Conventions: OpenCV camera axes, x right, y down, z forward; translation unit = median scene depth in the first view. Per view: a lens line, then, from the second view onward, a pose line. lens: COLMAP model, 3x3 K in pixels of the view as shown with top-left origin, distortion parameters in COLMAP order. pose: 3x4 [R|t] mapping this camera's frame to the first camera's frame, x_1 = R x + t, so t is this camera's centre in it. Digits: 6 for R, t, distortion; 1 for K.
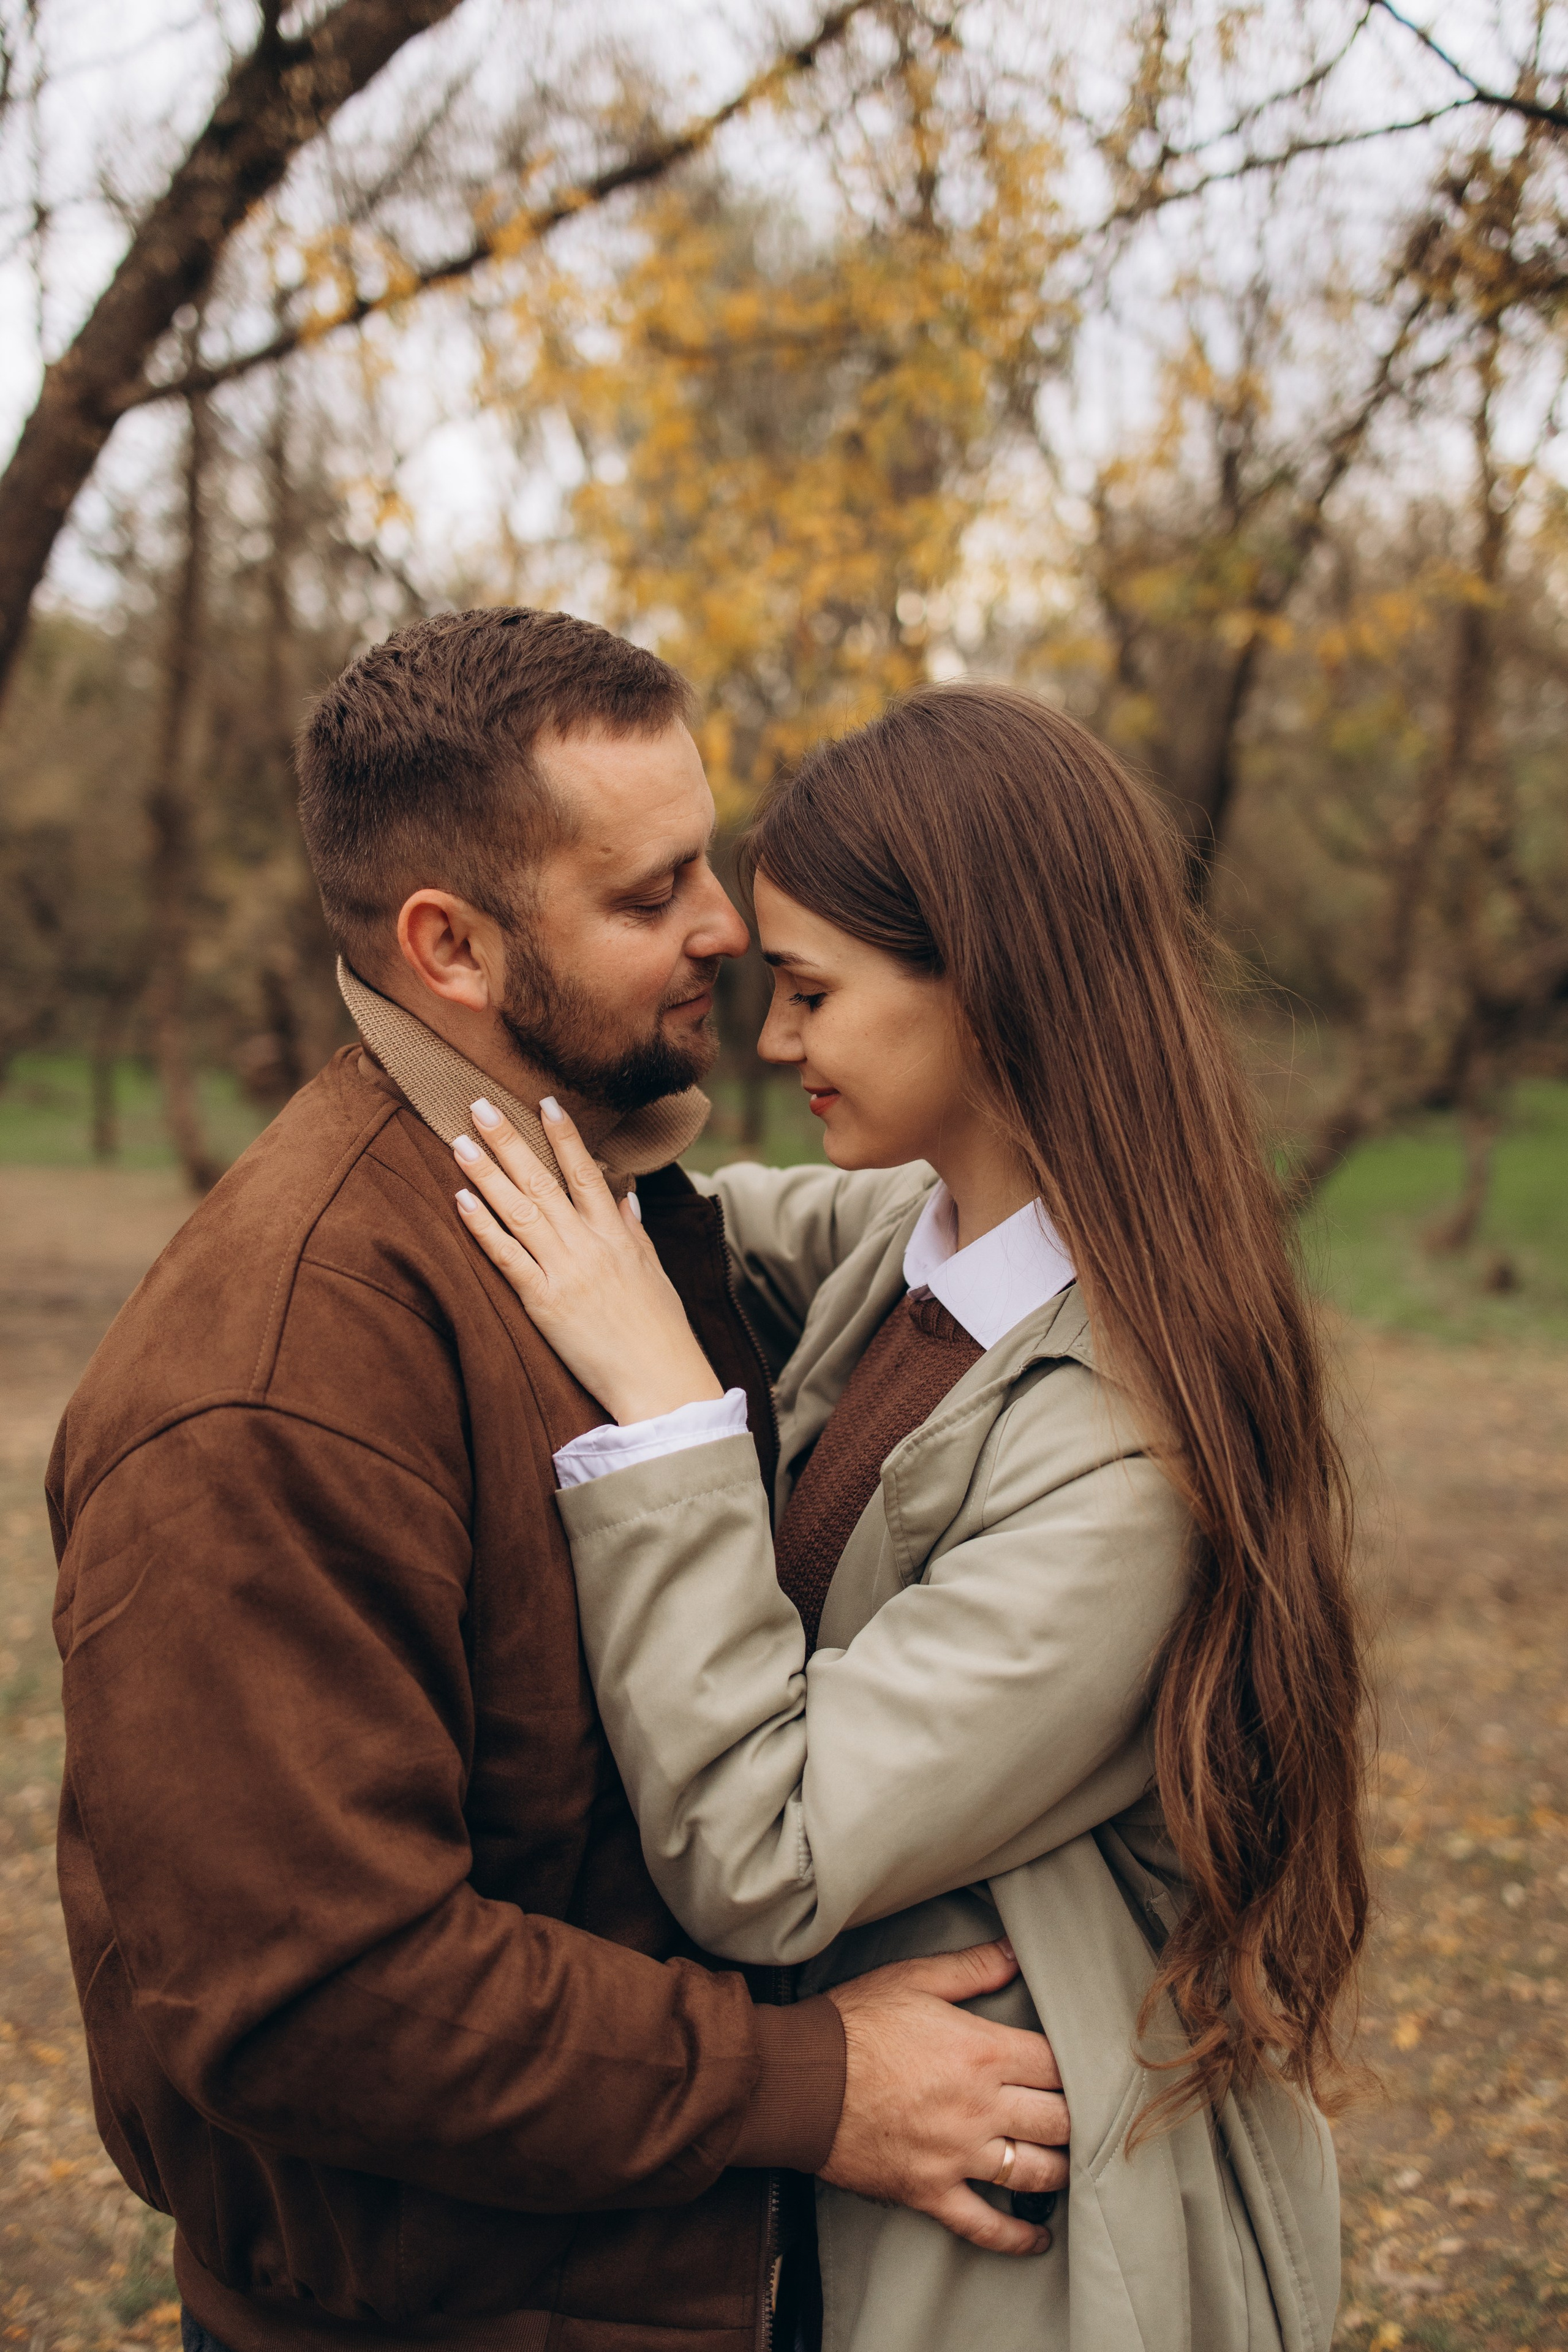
lens RADIAL K [[2283.6, 0, 785.7], [0, 2283.6, 1145.8], [0, 0, 1]] dist [-0.006494, 0.012096]
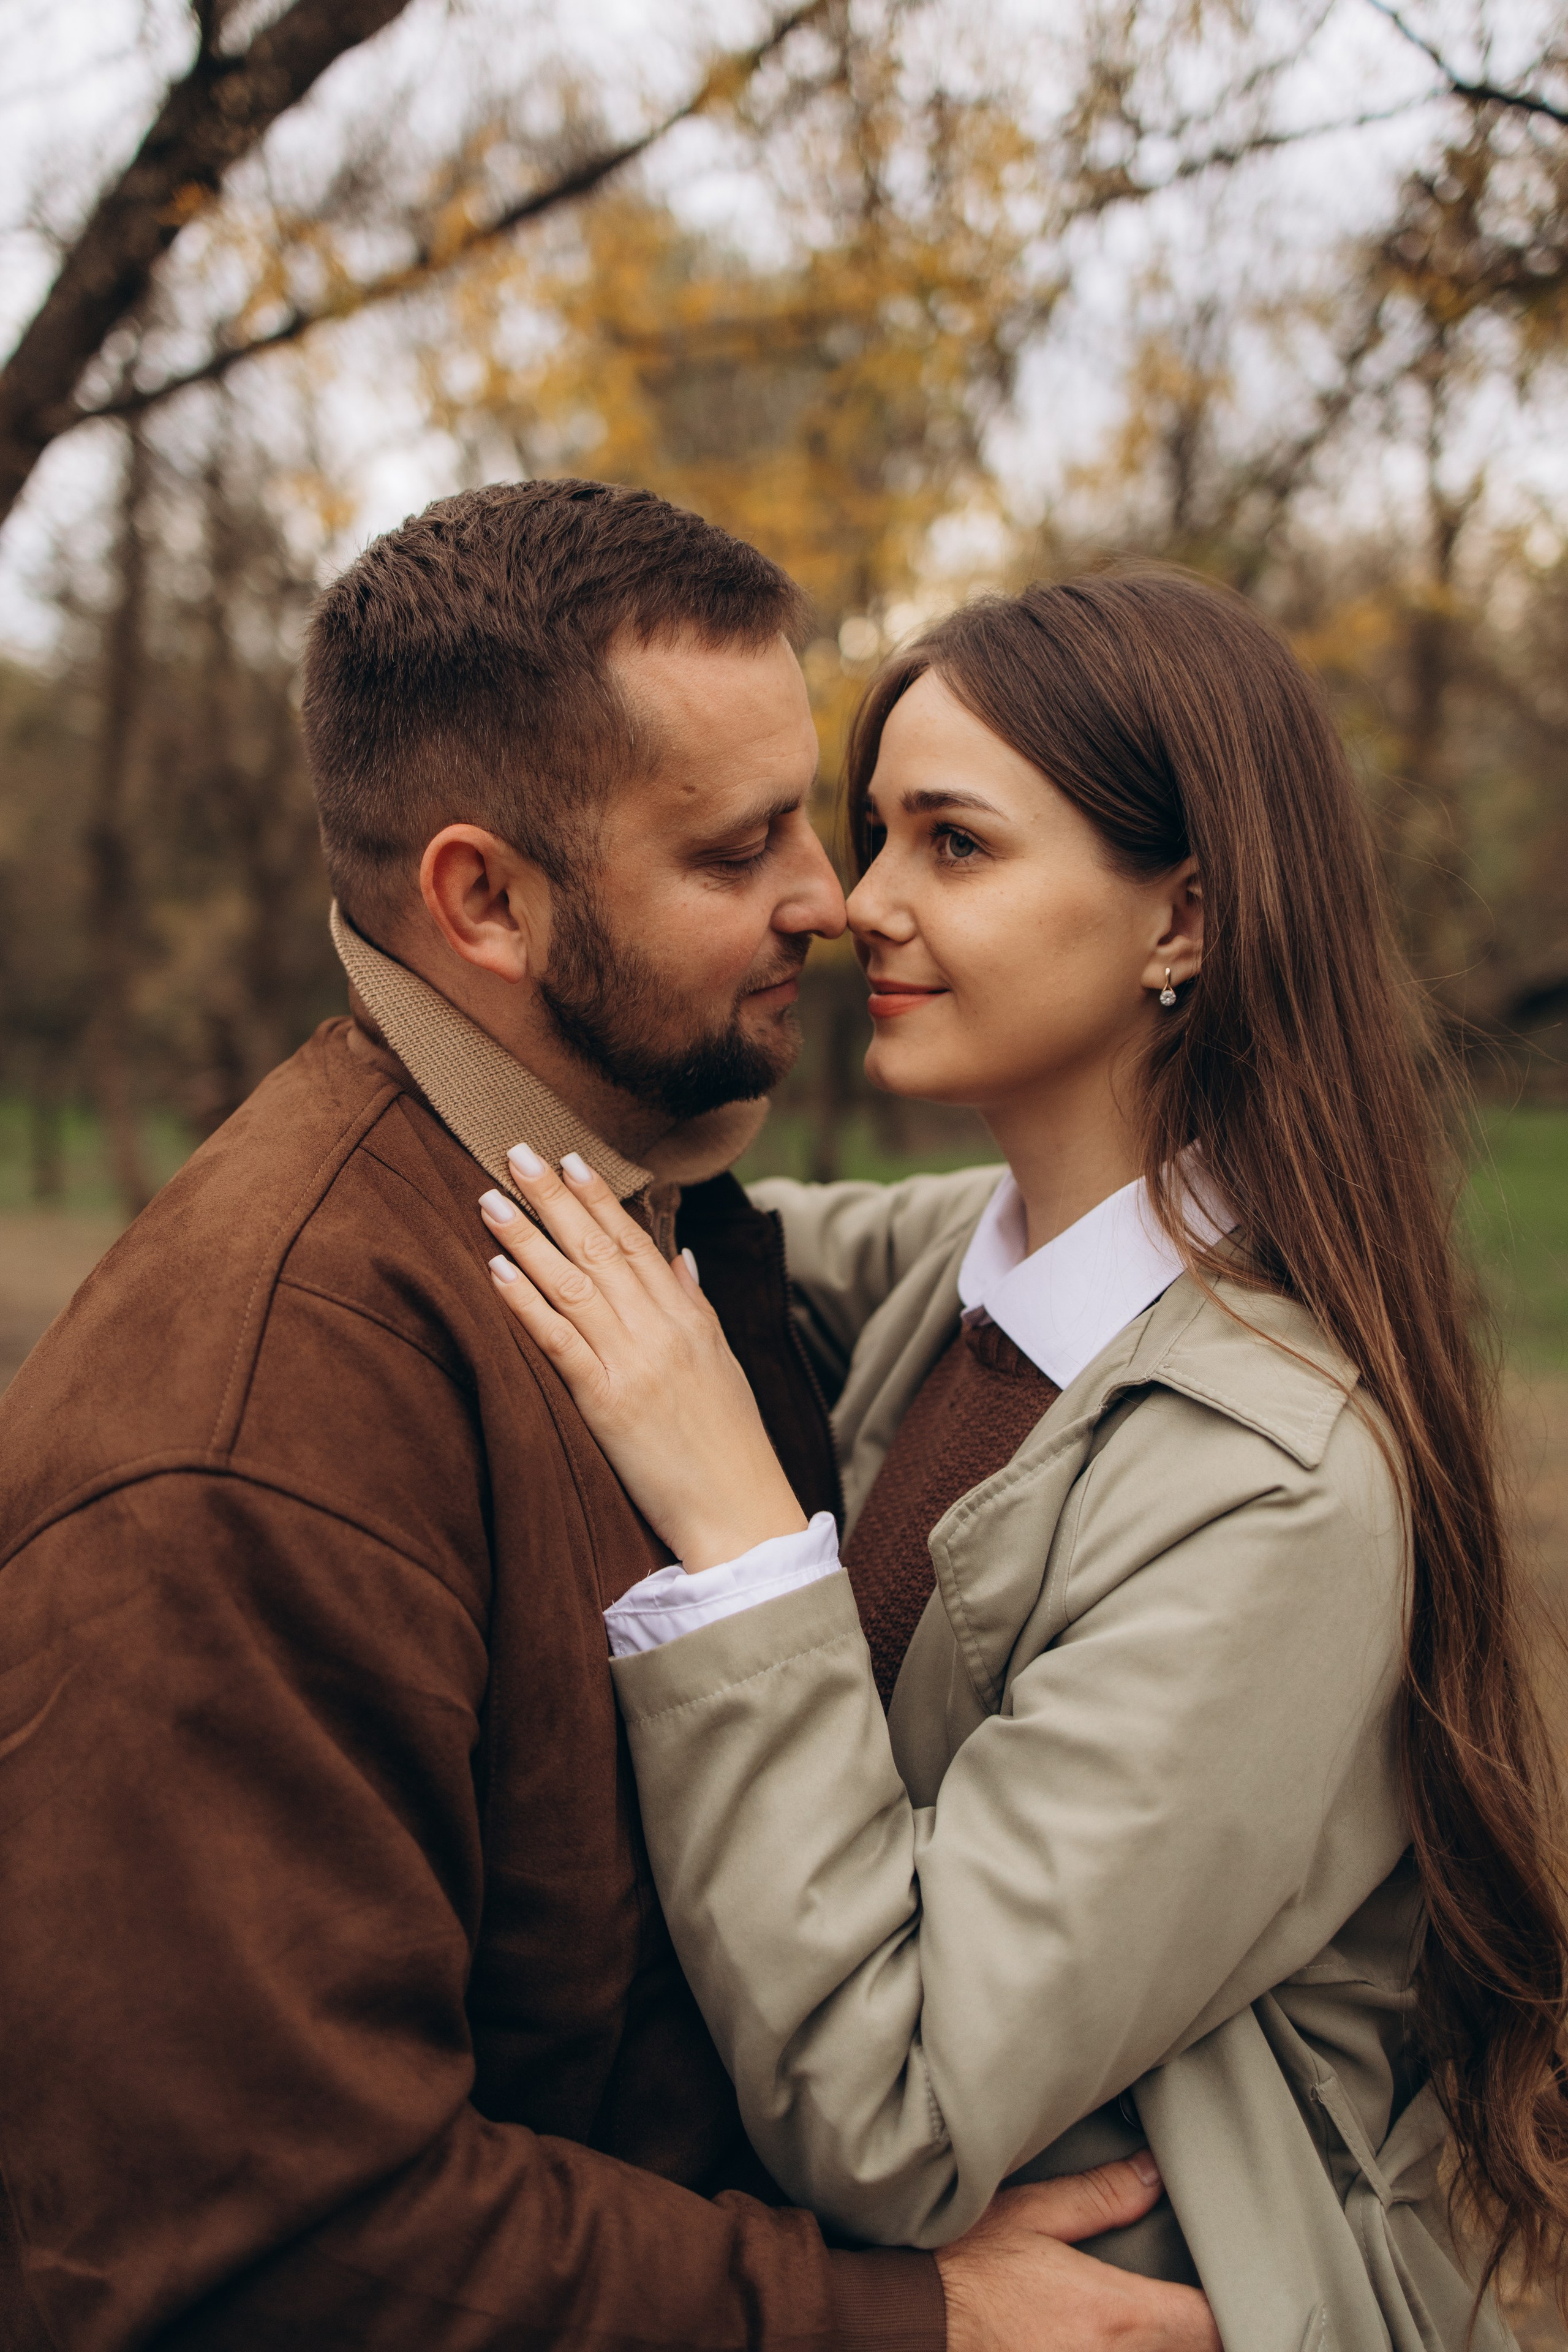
lens RADIAL K [[2005.5, 0, 789.3], [0, 2005.5, 1129.1], [0, 0, 1]] dist [0.061554, -0.114596]
pose [[0.995716, 0.043710, 0.081482, -0.097569], [-0.043519, 0.999044, -0.004118, -0.008258], [-0.081584, 0.000554, 0.996666, 0.295444]]
